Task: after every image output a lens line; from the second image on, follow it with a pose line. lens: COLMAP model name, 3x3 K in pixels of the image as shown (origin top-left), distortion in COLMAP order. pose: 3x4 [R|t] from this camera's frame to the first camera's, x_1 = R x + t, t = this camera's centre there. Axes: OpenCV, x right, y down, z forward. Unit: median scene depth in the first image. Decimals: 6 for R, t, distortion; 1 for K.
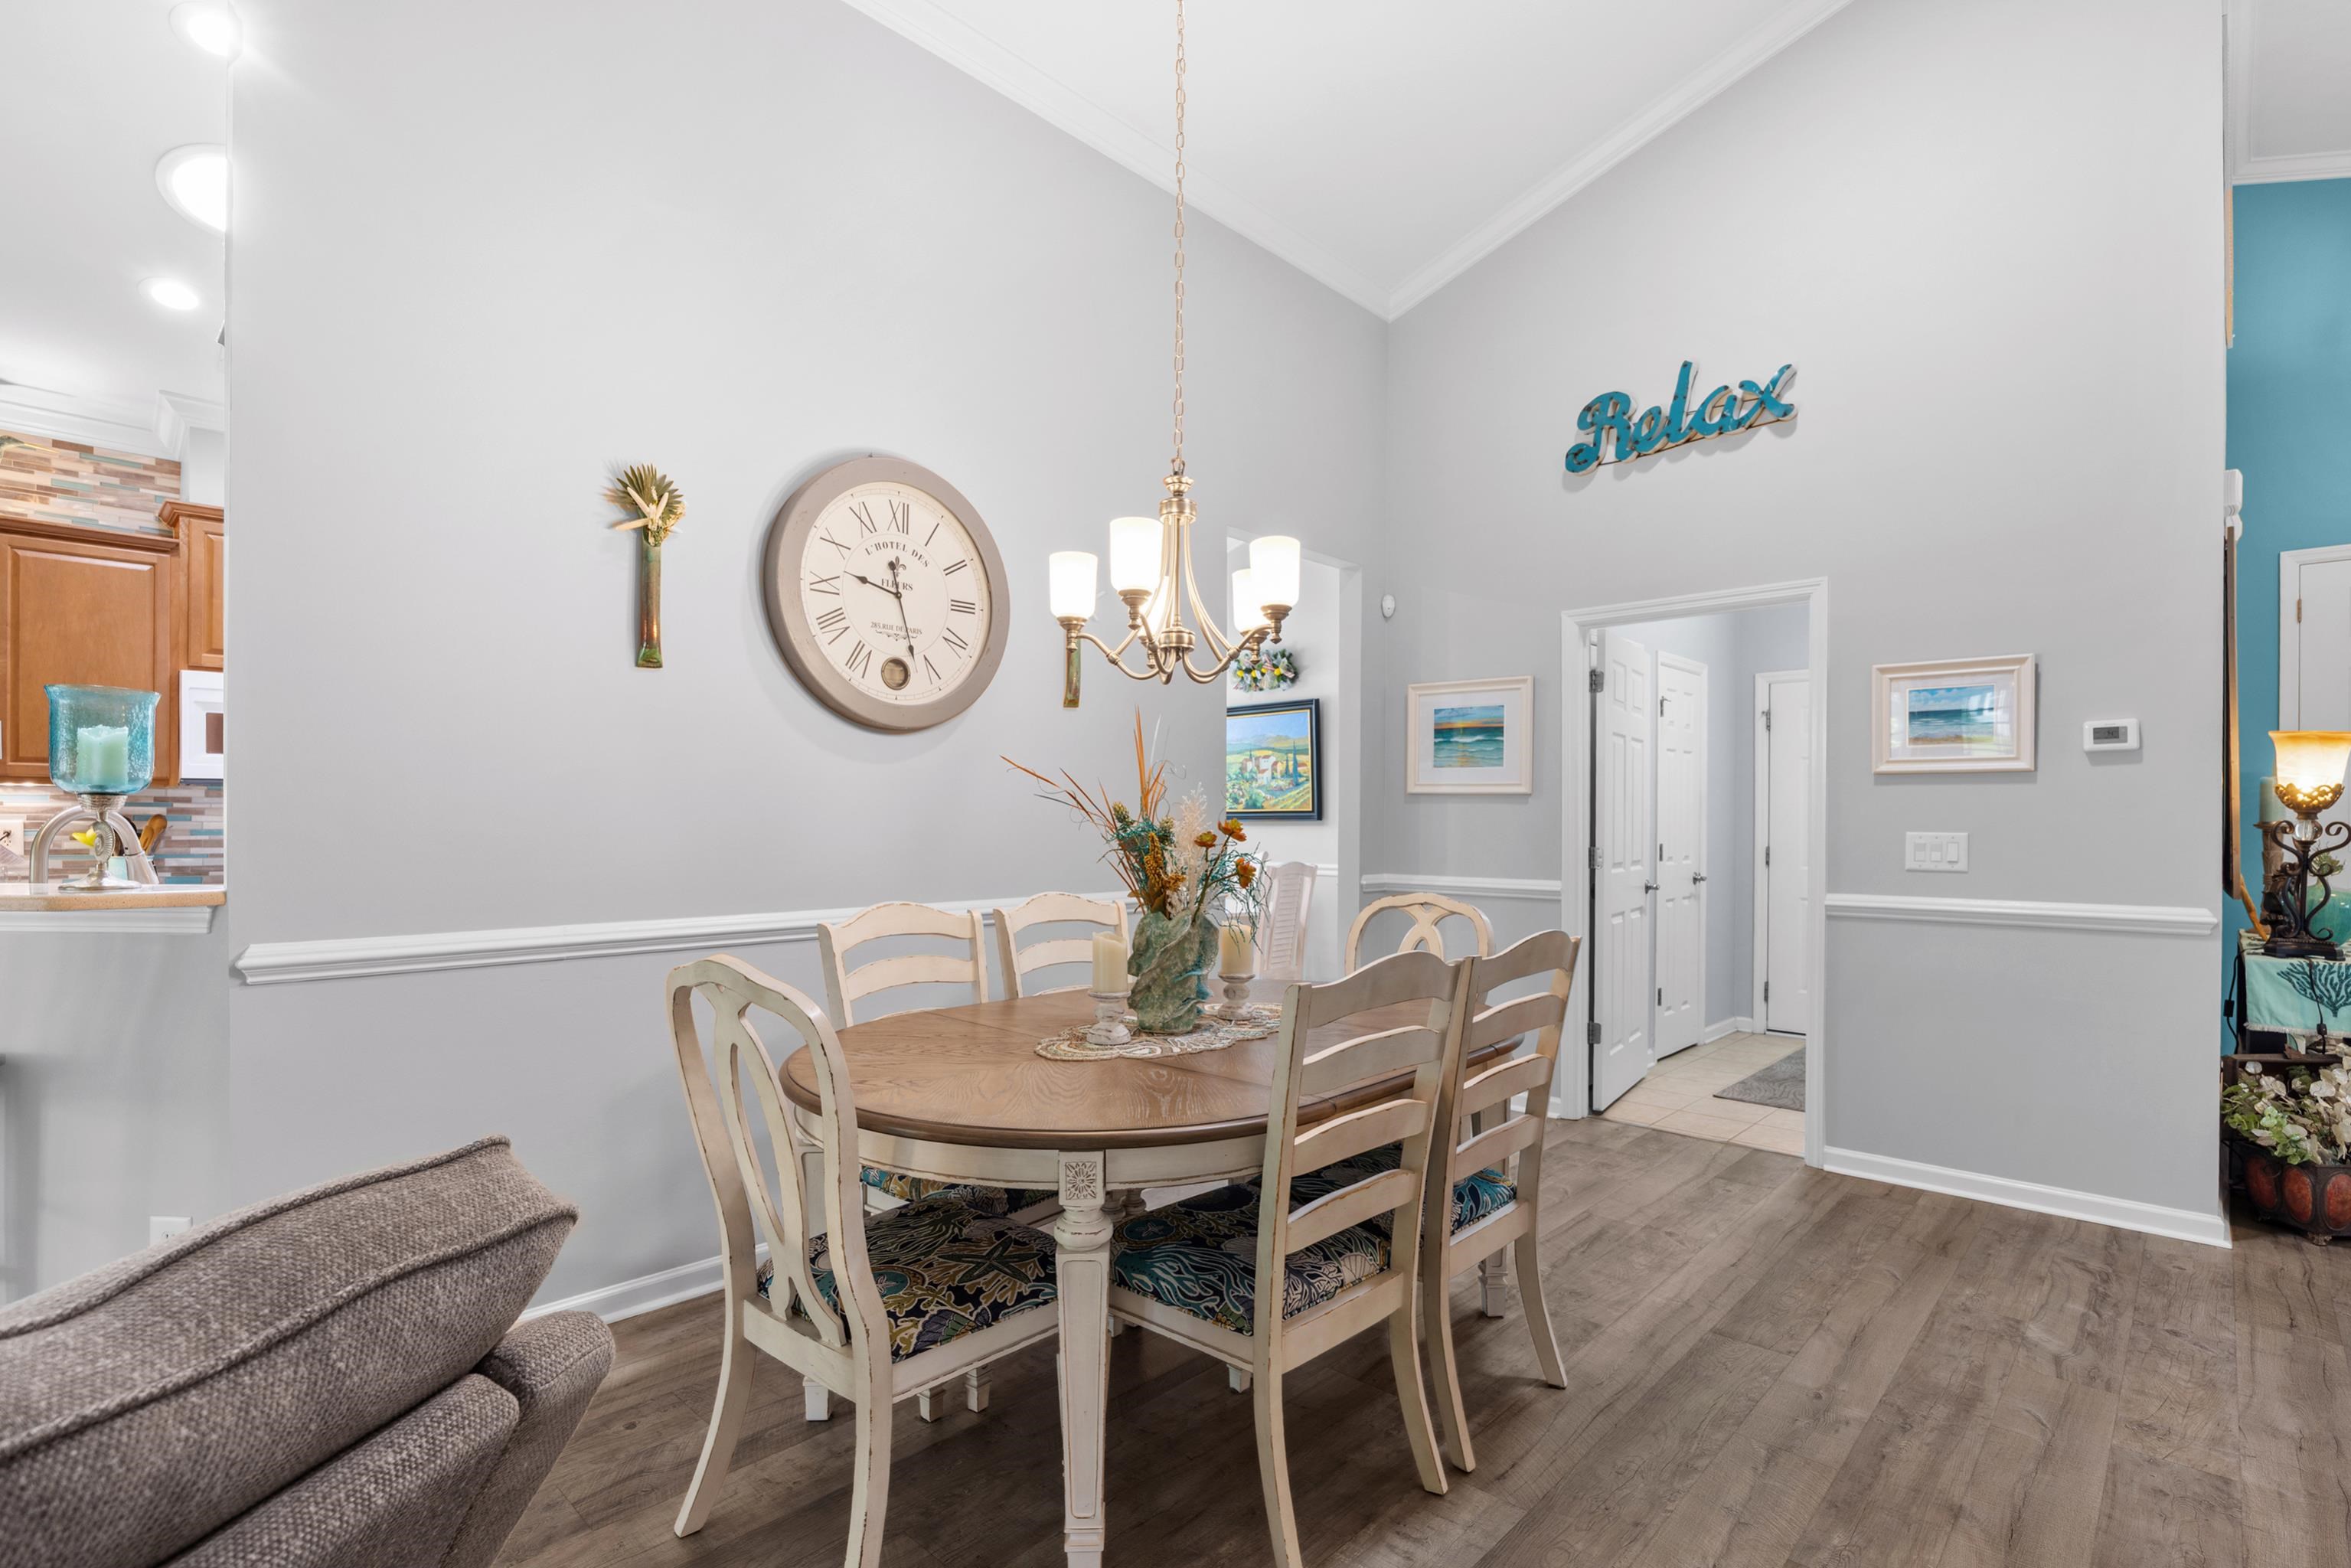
lens RADIAL K [[1112.6, 0, 1180.7], [0, 1112.6, 807.4], [0, 0, 1]] dist [0.000249, 0.000338]
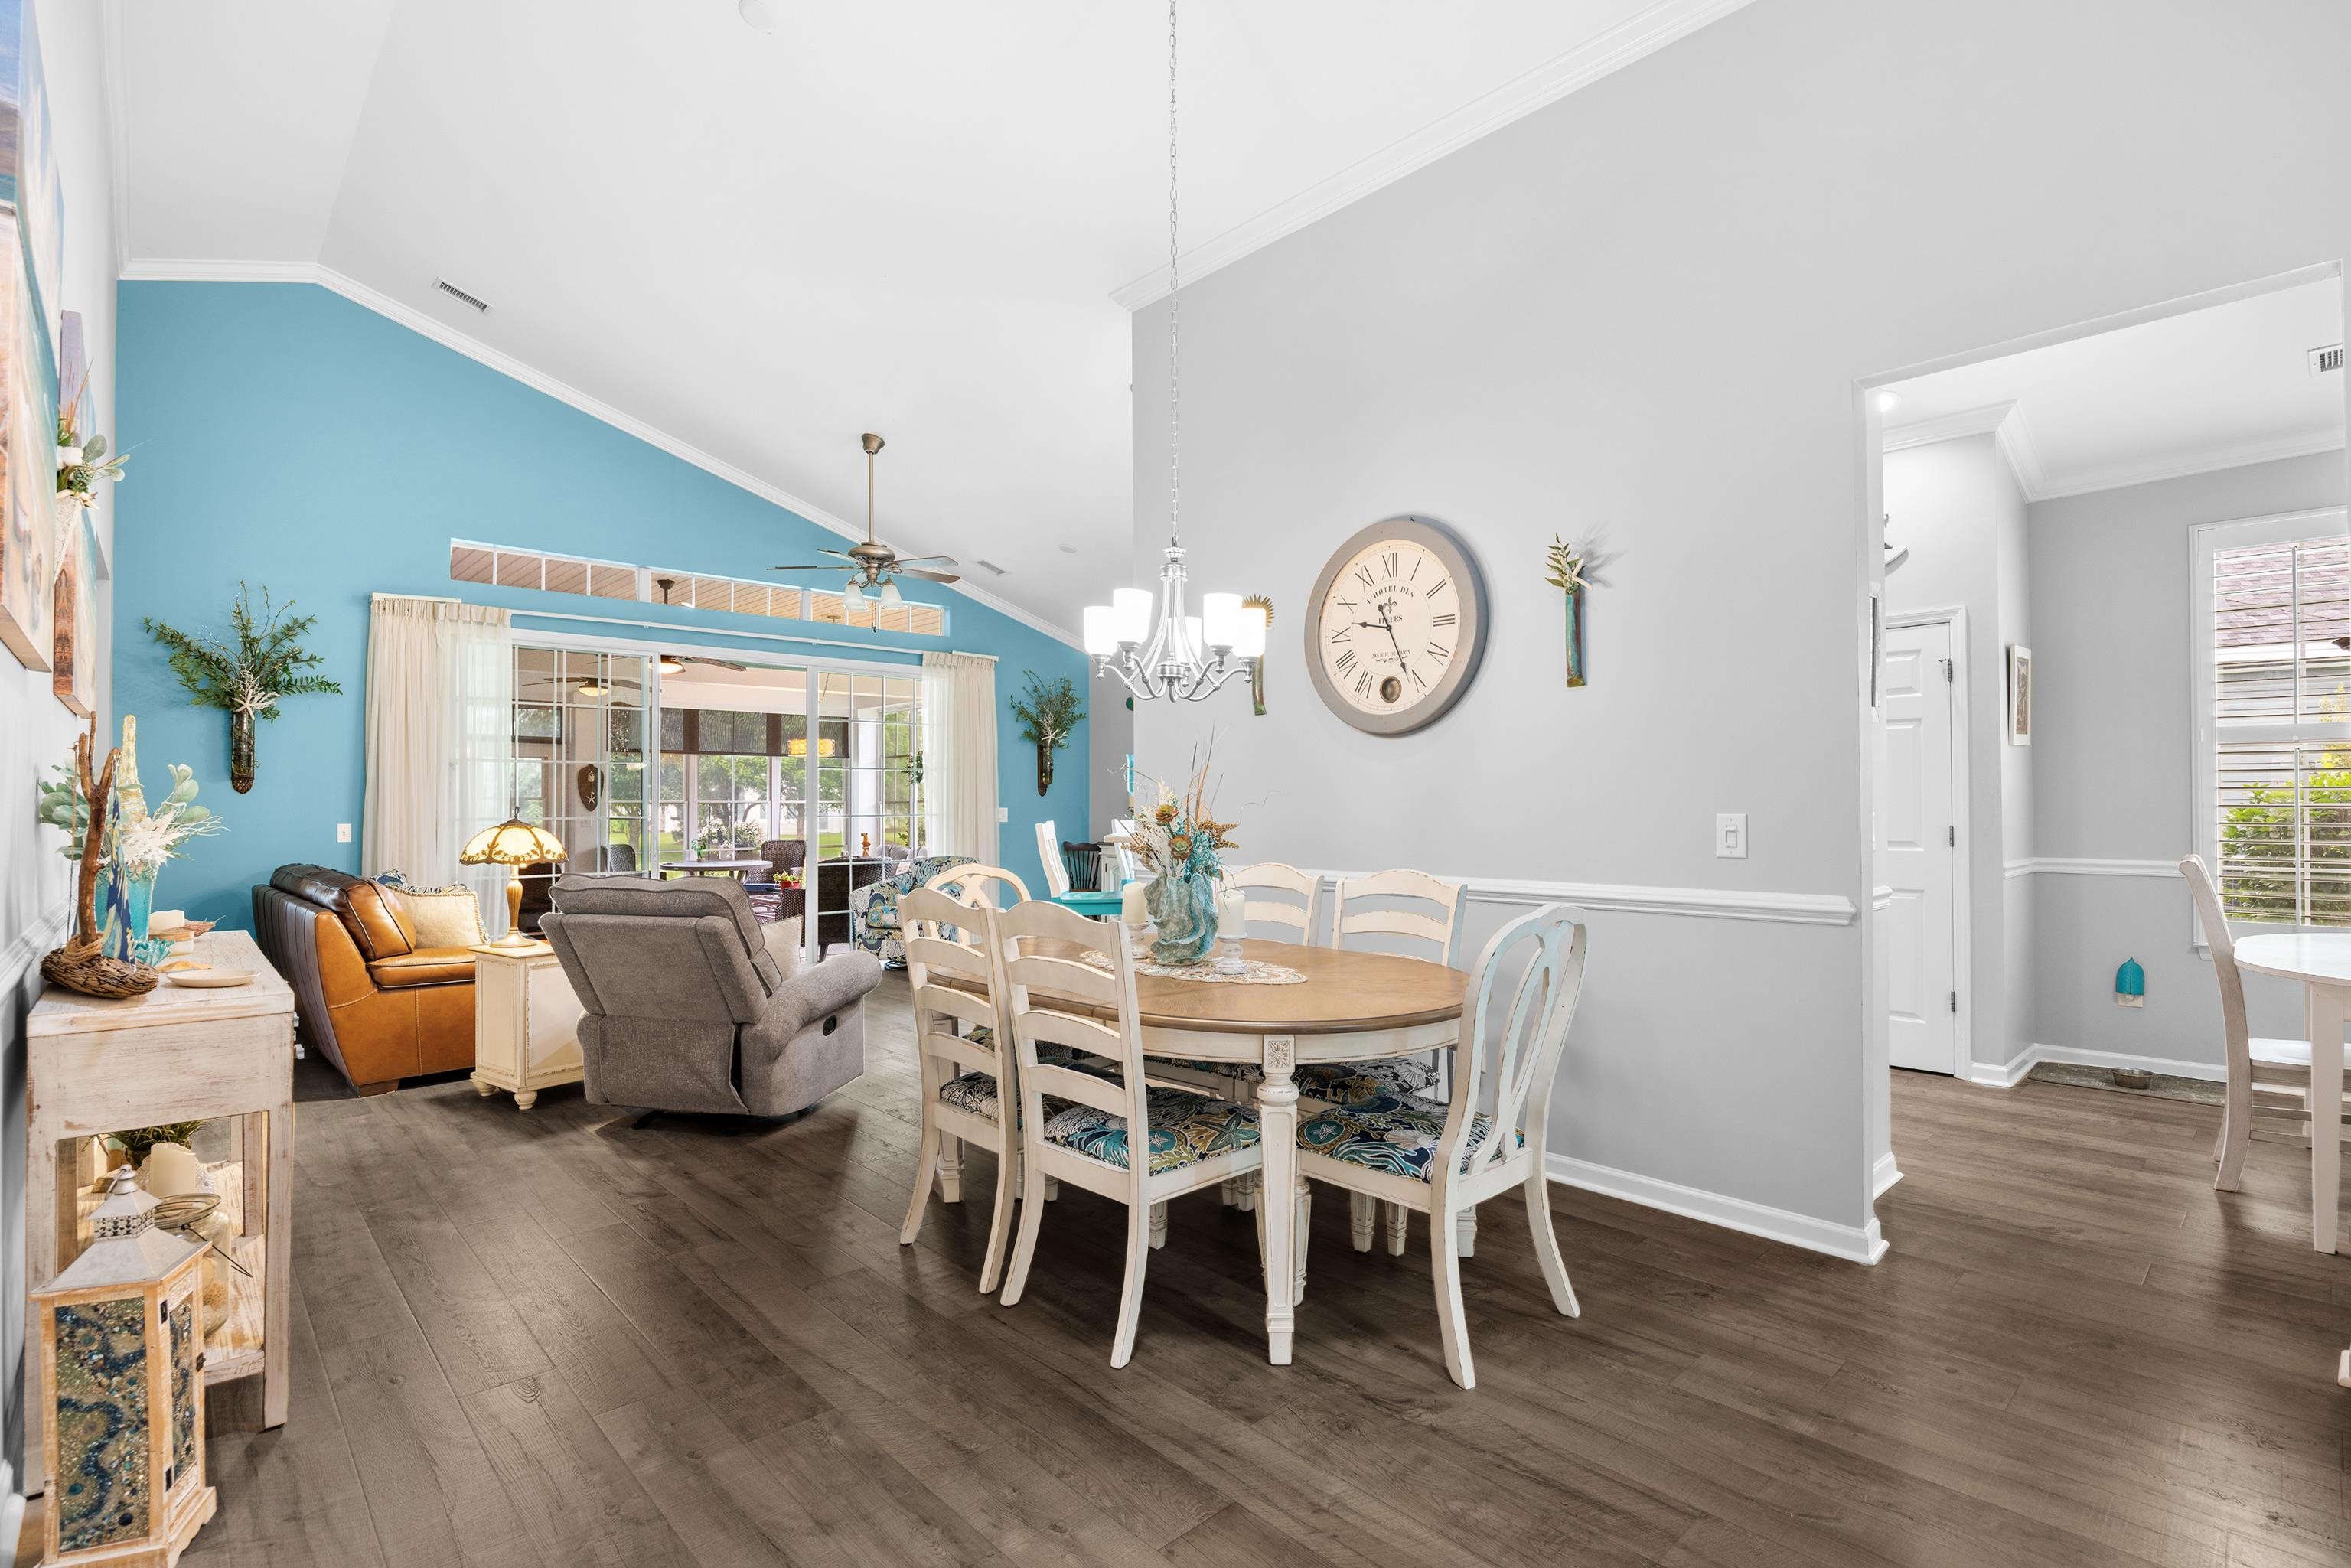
lens RADIAL K [[1082.0, 0, 1175.5], [0, 1082.0, 784.0], [0, 0, 1]] dist [0.000573, 0.000139]
pose [[-0.060336, -0.024000, -0.997890, 1.011991], [0.015381, 0.999570, -0.024970, 0.013770], [0.998060, -0.016855, -0.059941, 0.853331]]
